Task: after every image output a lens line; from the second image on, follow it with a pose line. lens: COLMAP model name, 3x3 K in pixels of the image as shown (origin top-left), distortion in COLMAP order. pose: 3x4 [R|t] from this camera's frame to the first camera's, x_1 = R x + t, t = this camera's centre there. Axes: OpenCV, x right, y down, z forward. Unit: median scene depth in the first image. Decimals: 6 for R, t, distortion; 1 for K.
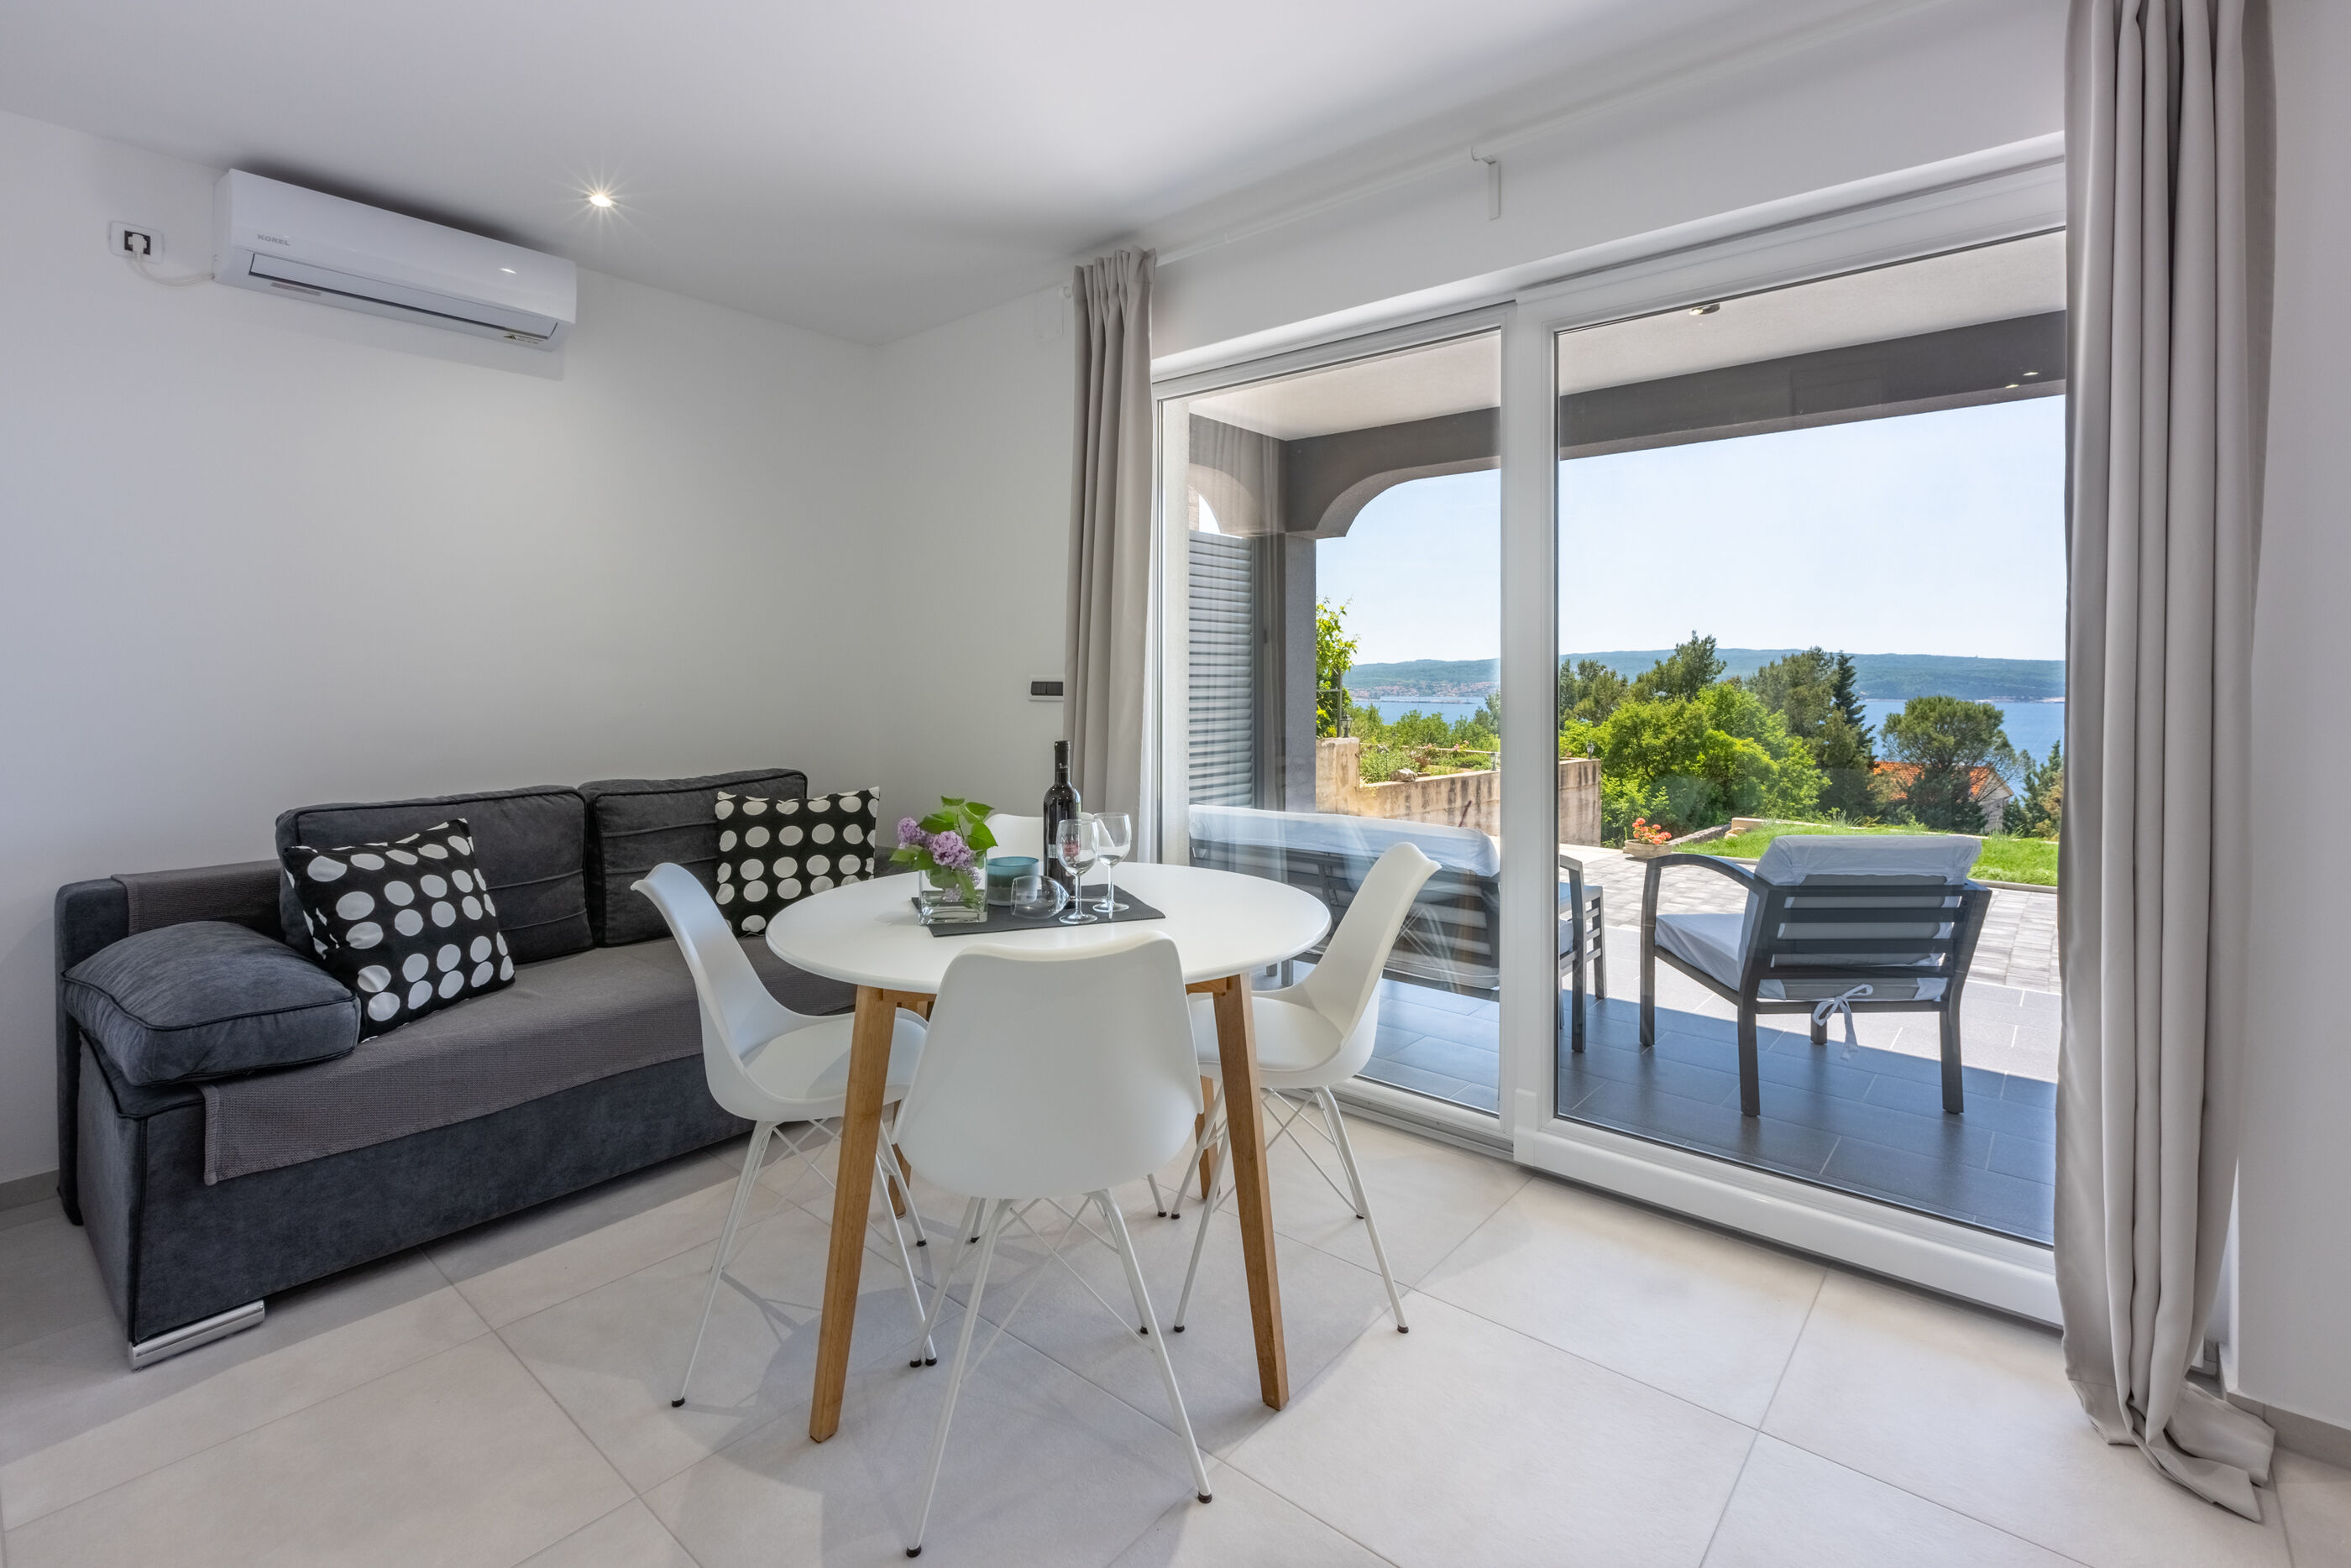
lens RADIAL K [[1089.5, 0, 1165.6], [0, 1089.5, 687.0], [0, 0, 1]] dist [-0.003147, -0.000814]
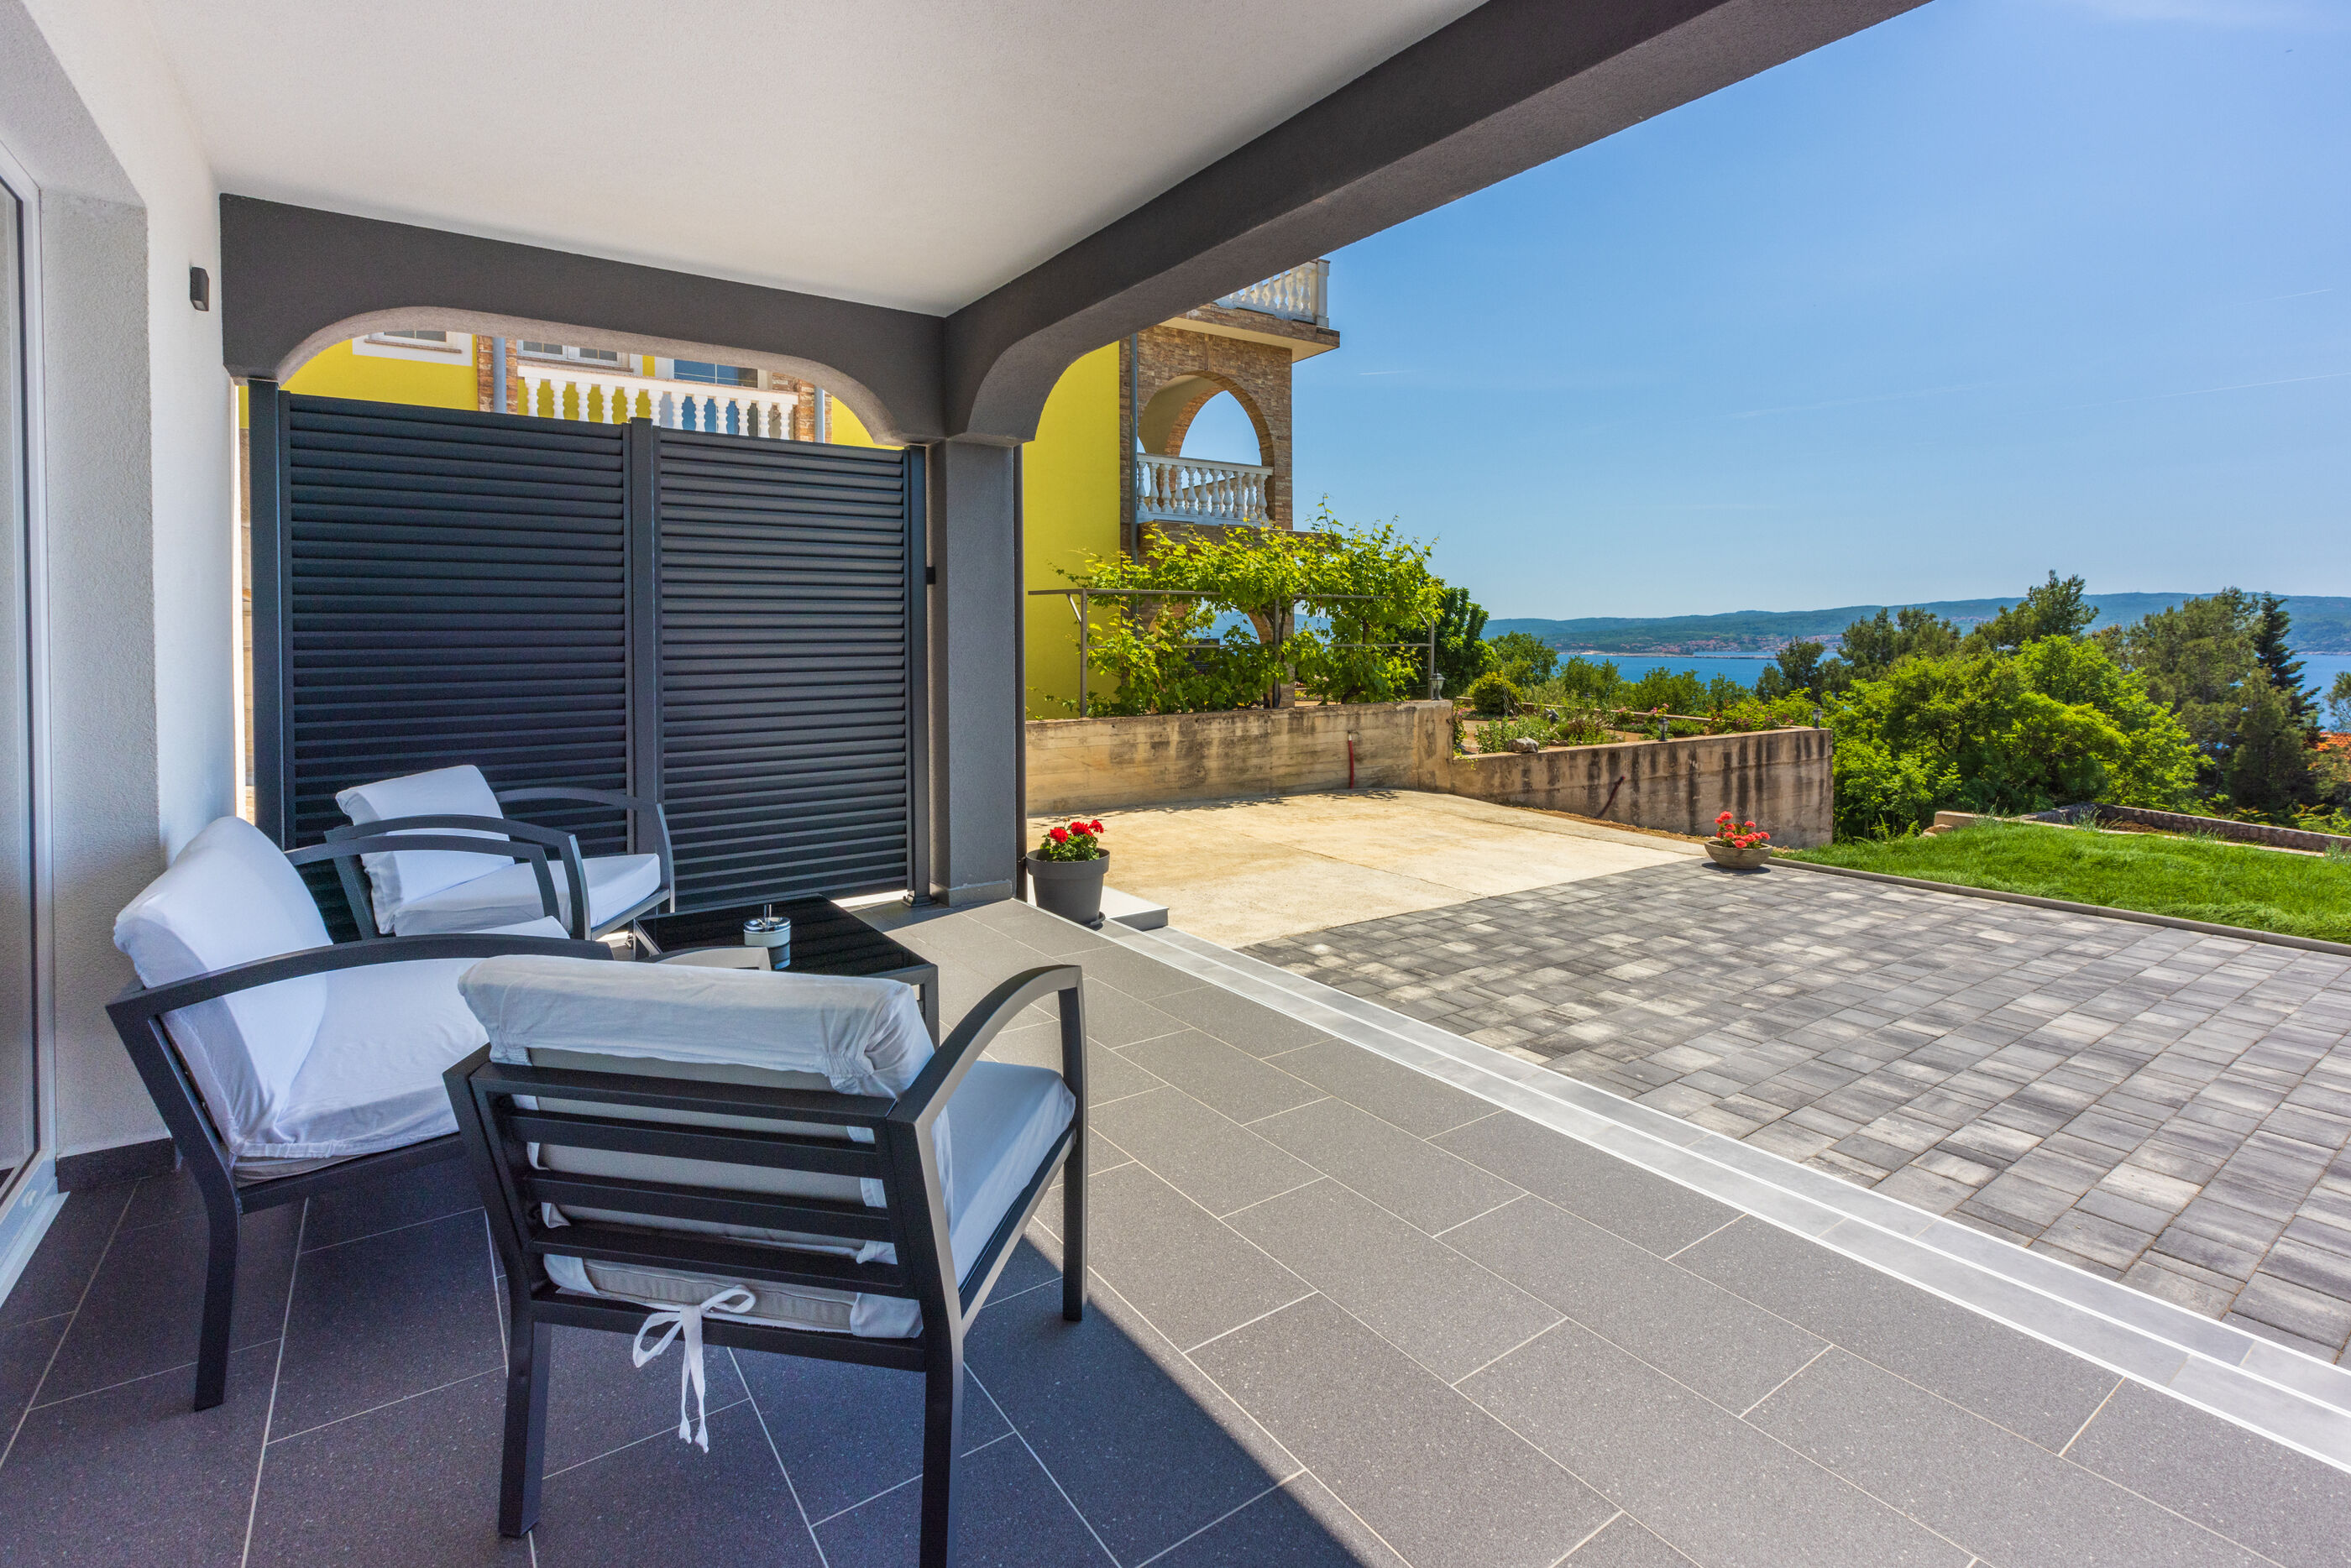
lens RADIAL K [[1089.5, 0, 1143.0], [0, 1089.5, 662.3], [0, 0, 1]] dist [-0.003147, -0.000814]
pose [[0.963594, -0.000268, -0.267369, 0.441876], [0.004888, 0.999850, 0.016616, 0.002572], [0.267324, -0.017318, 0.963451, 0.291215]]
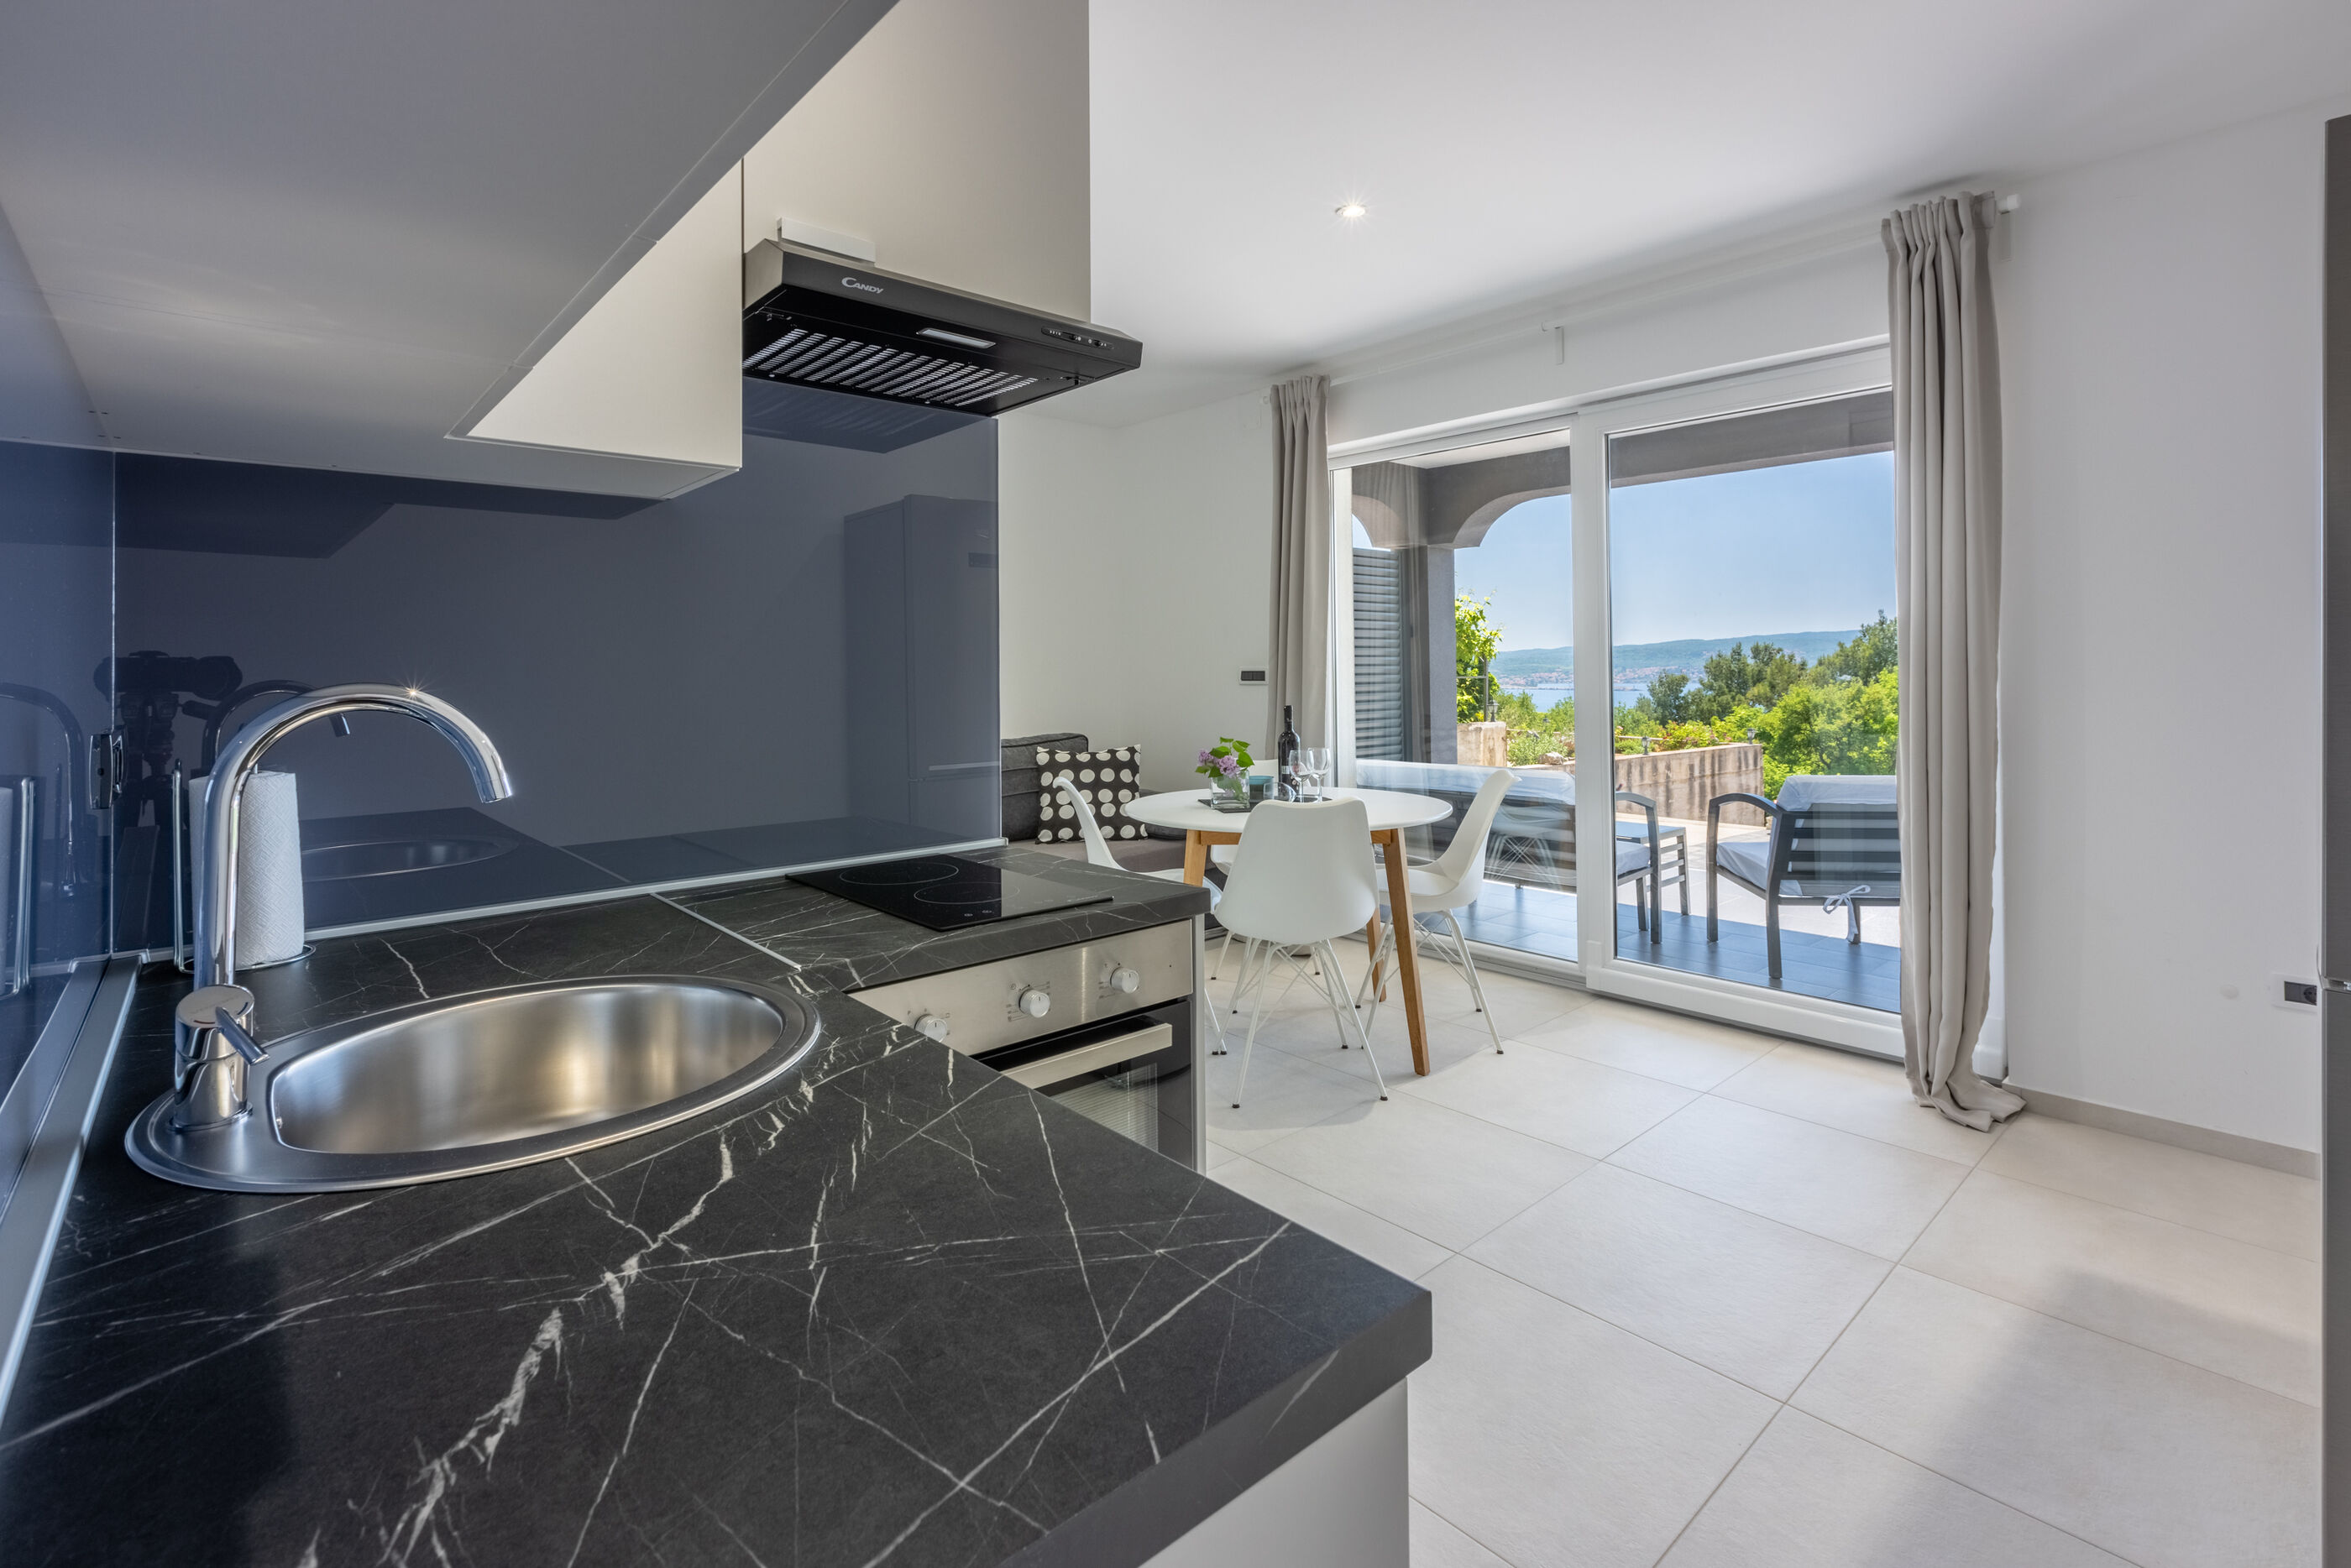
lens RADIAL K [[1089.5, 0, 1139.9], [0, 1089.5, 655.1], [0, 0, 1]] dist [-0.003147, -0.000814]
pose [[0.987931, -0.013543, -0.154303, -0.020271], [0.010421, 0.999725, -0.021020, 0.001512], [0.154545, 0.019158, 0.987800, -0.239843]]
